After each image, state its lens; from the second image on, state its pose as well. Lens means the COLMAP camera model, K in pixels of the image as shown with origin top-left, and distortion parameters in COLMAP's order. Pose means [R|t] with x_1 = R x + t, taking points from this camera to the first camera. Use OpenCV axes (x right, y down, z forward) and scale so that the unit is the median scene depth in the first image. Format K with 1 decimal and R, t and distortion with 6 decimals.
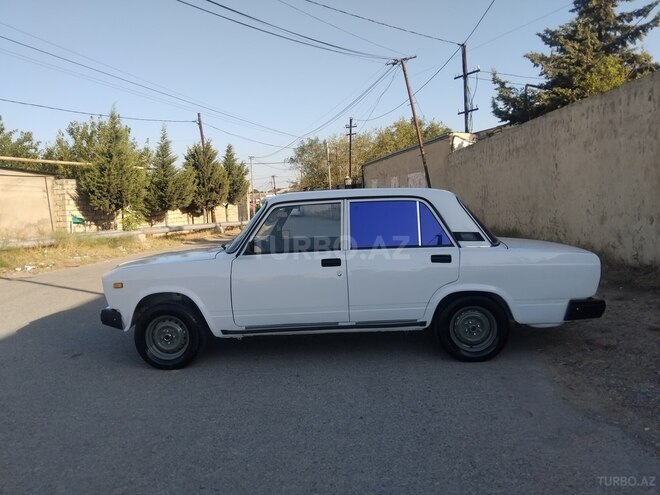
lens RADIAL K [[521.7, 0, 330.0], [0, 521.7, 247.5], [0, 0, 1]] dist [0.029764, -0.075082]
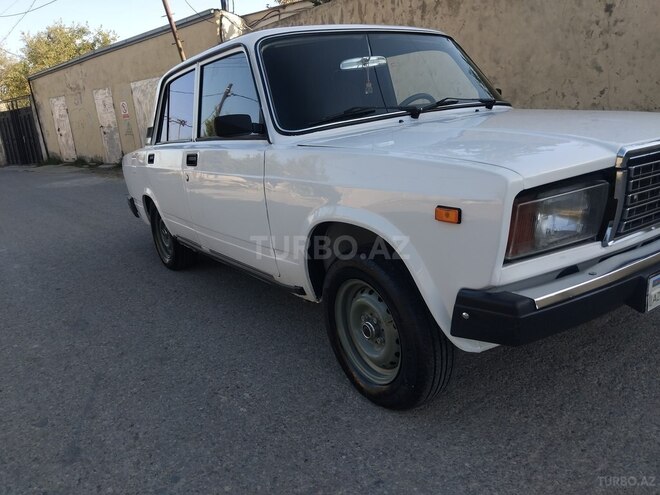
lens RADIAL K [[521.7, 0, 330.0], [0, 521.7, 247.5], [0, 0, 1]] dist [0.029764, -0.075082]
pose [[0.795319, -0.175465, 0.580241, -0.150601], [0.105495, 0.982648, 0.152555, -0.017694], [-0.596940, -0.060117, 0.800030, 0.613117]]
